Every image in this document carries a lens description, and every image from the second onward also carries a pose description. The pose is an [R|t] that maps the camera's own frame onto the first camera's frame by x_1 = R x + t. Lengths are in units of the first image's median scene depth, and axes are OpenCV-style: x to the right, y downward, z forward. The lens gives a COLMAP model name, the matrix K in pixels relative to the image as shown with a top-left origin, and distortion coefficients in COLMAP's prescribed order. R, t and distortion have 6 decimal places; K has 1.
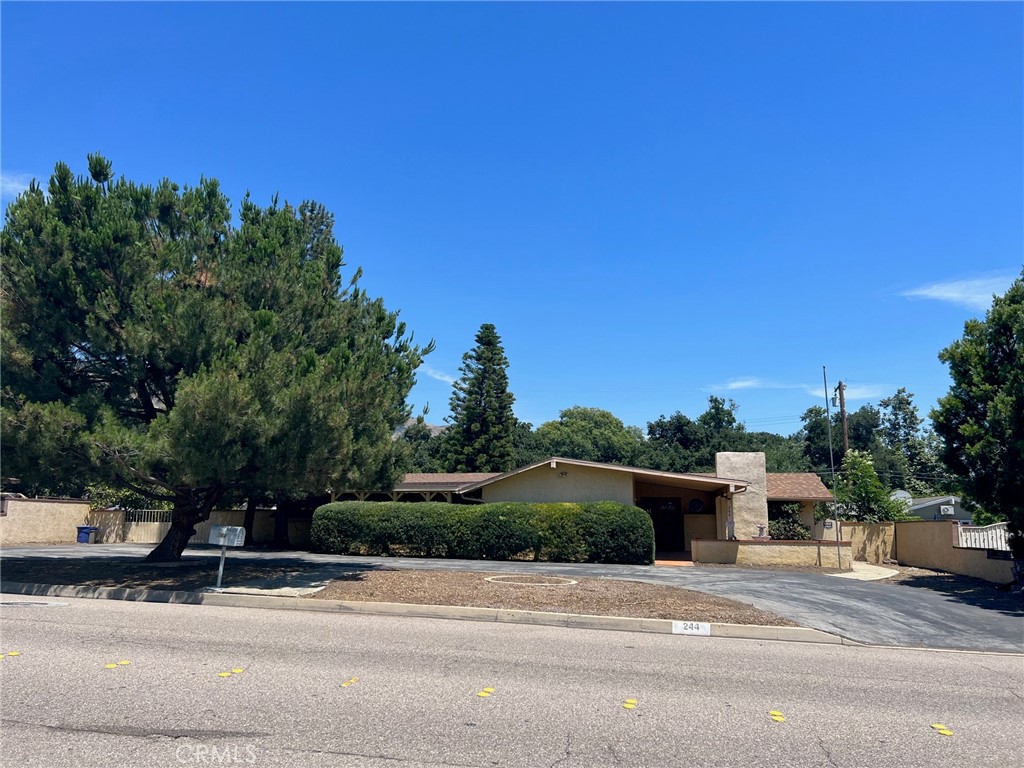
lens RADIAL K [[772.6, 0, 511.8], [0, 772.6, 386.1], [0, 0, 1]] dist [0.016735, -0.018787]
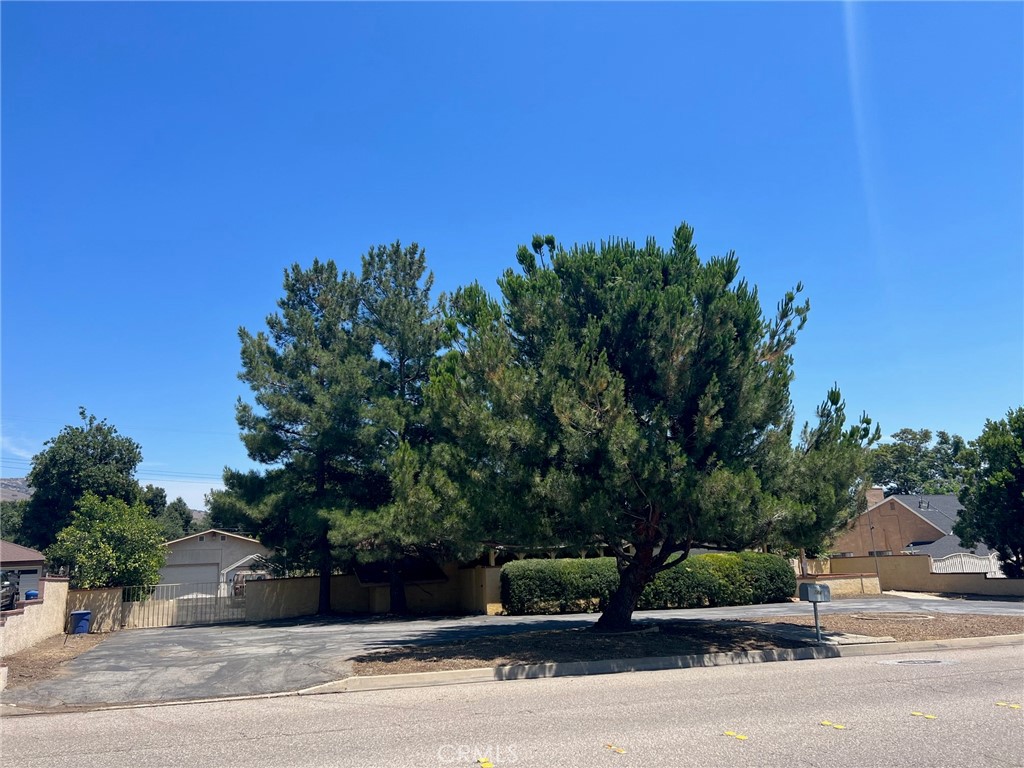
lens RADIAL K [[772.6, 0, 511.0], [0, 772.6, 383.1], [0, 0, 1]] dist [0.016735, -0.018787]
pose [[0.863319, 0.073049, 0.499343, -0.777502], [-0.036565, 0.995922, -0.082475, 0.012066], [-0.503332, 0.052944, 0.862470, 0.185312]]
